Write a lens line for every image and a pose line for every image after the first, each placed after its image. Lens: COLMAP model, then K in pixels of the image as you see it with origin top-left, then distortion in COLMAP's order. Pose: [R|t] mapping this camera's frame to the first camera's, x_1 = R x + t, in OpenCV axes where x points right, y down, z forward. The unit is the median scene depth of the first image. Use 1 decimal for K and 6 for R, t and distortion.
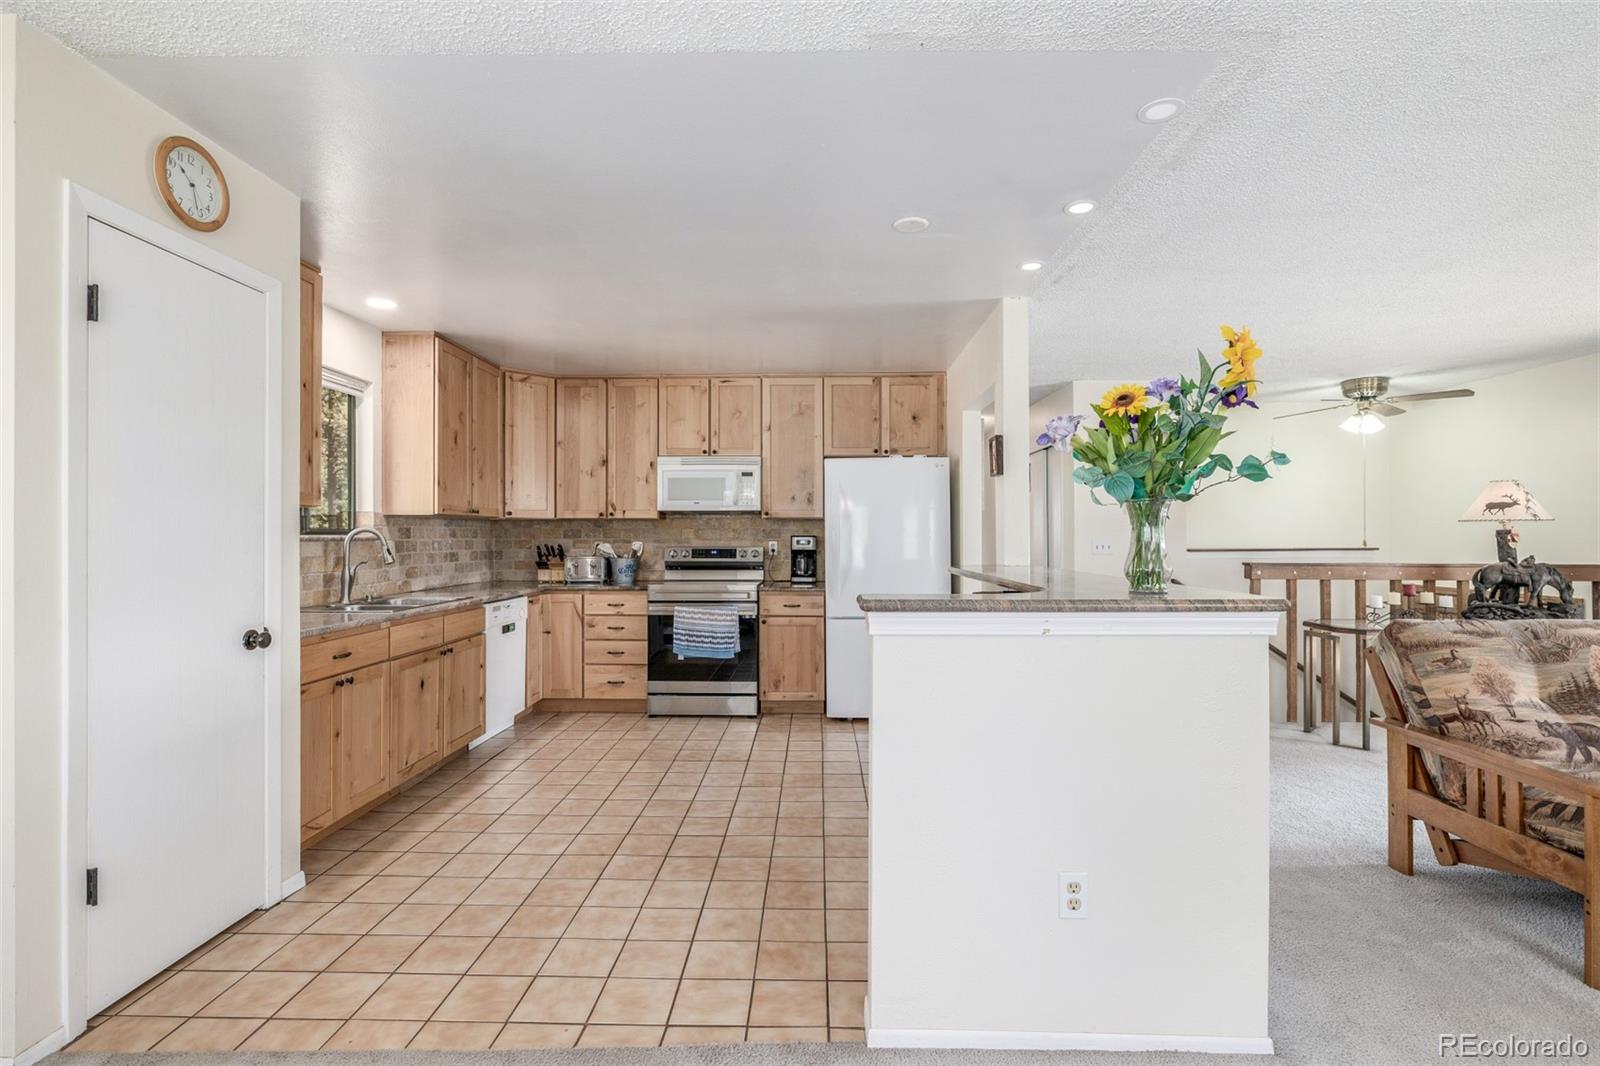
lens RADIAL K [[763.6, 0, 790.2], [0, 763.6, 532.4], [0, 0, 1]] dist [0.004549, 0.000553]
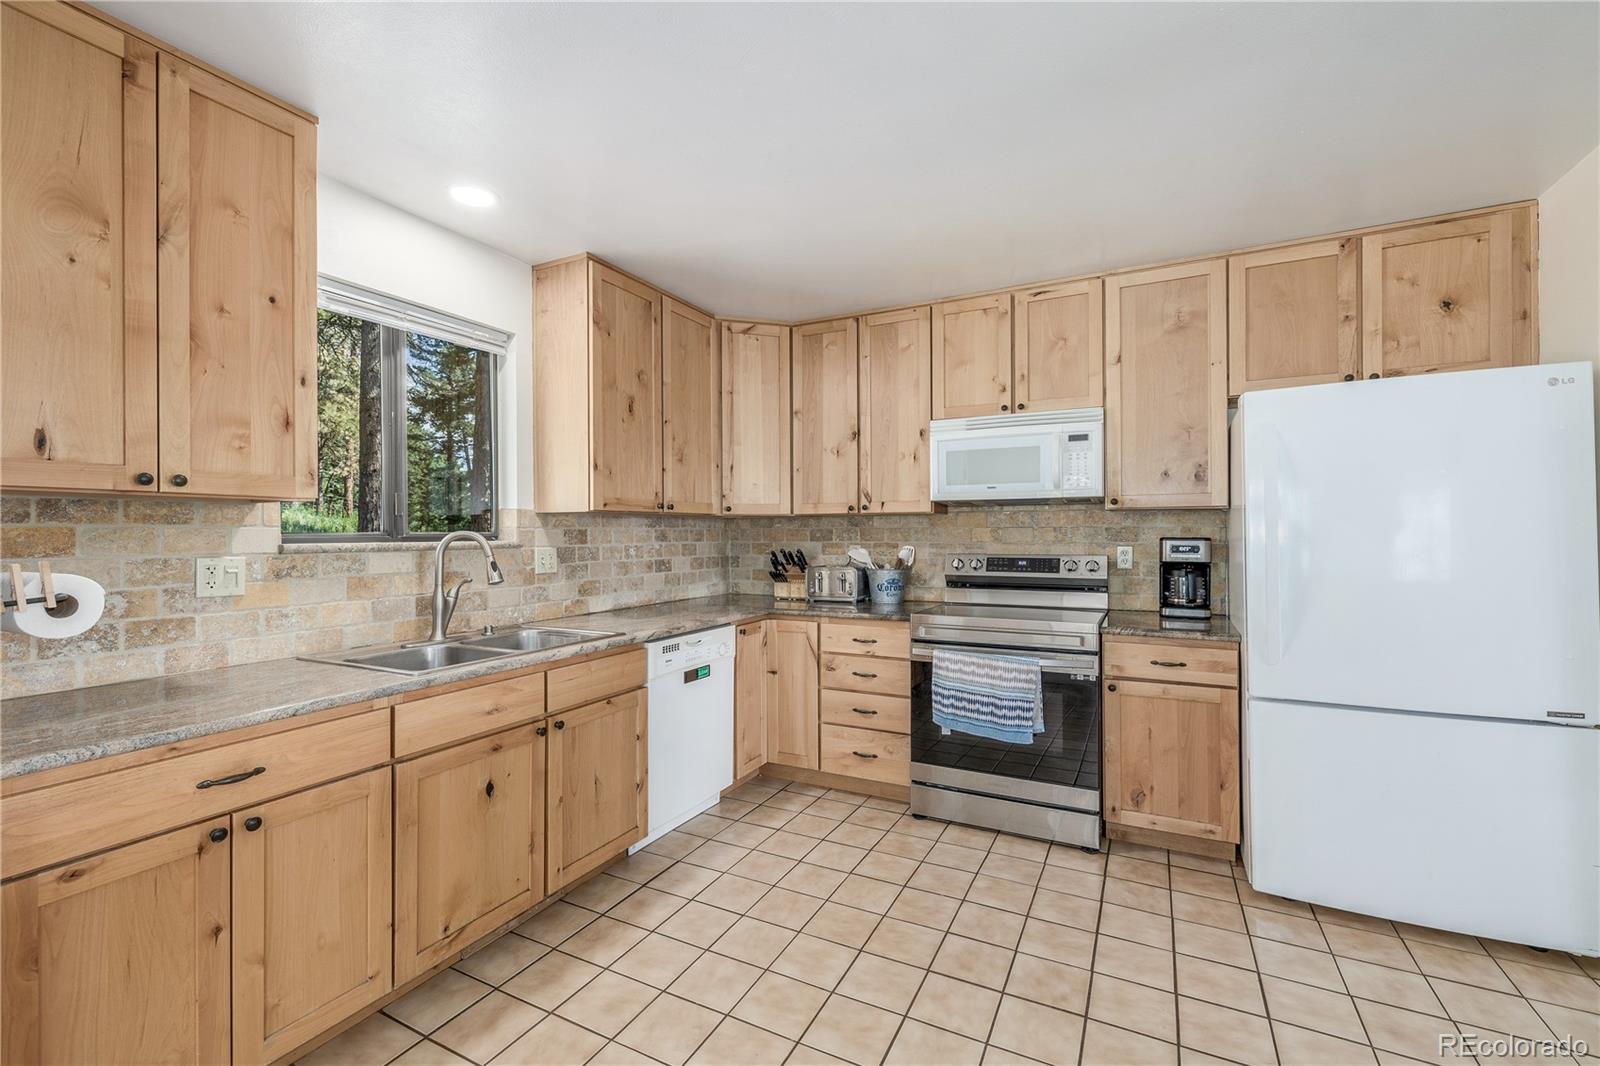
lens RADIAL K [[689.7, 0, 739.4], [0, 689.7, 528.4], [0, 0, 1]] dist [-0.001030, 0.000509]
pose [[0.872672, -0.005159, -0.488280, -0.025530], [0.005409, 0.999985, -0.000898, -0.004897], [0.488277, -0.001857, 0.872687, 0.411967]]
